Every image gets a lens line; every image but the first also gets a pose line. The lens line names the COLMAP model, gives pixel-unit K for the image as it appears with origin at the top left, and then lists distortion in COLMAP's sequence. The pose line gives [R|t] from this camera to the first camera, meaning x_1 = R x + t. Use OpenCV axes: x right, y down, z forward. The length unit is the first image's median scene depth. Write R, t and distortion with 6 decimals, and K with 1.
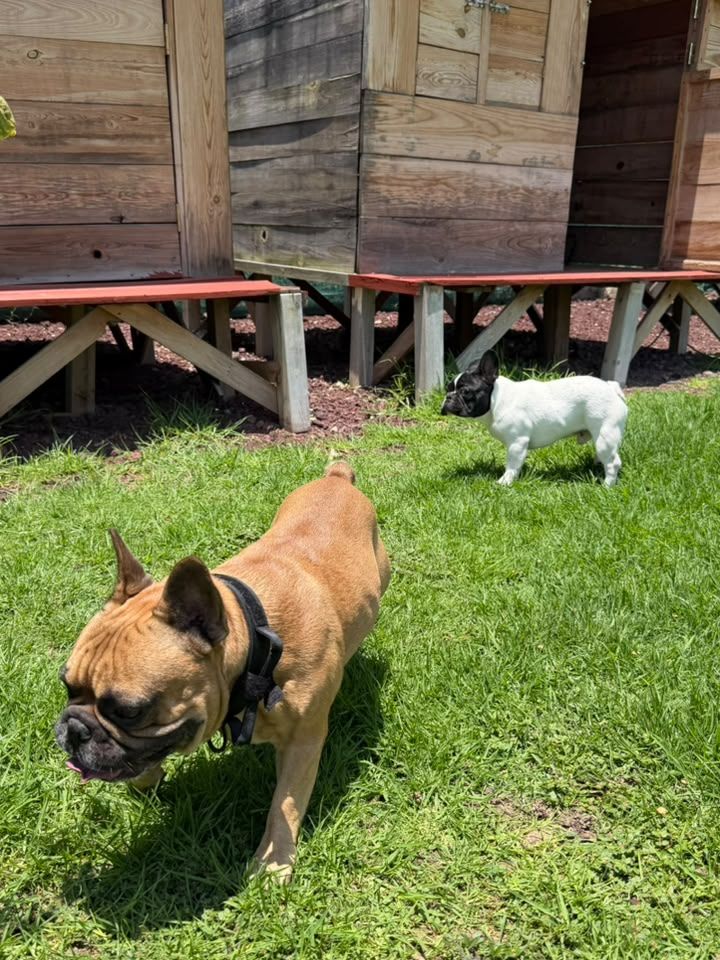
lens RADIAL K [[837.1, 0, 360.0], [0, 837.1, 480.0], [0, 0, 1]] dist [0.127140, -0.214995]
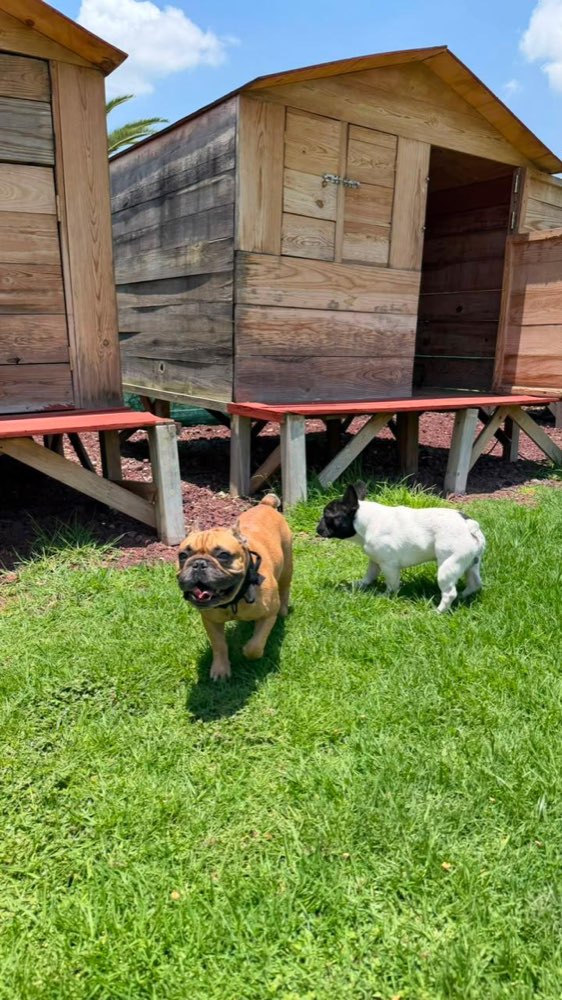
lens RADIAL K [[654.6, 0, 281.0], [0, 654.6, 500.0], [0, 0, 1]] dist [0.194373, -0.357289]
pose [[0.999864, -0.004166, 0.015932, 0.045448], [0.005199, 0.997846, -0.065399, -0.046752], [-0.015625, 0.065473, 0.997732, 0.085788]]
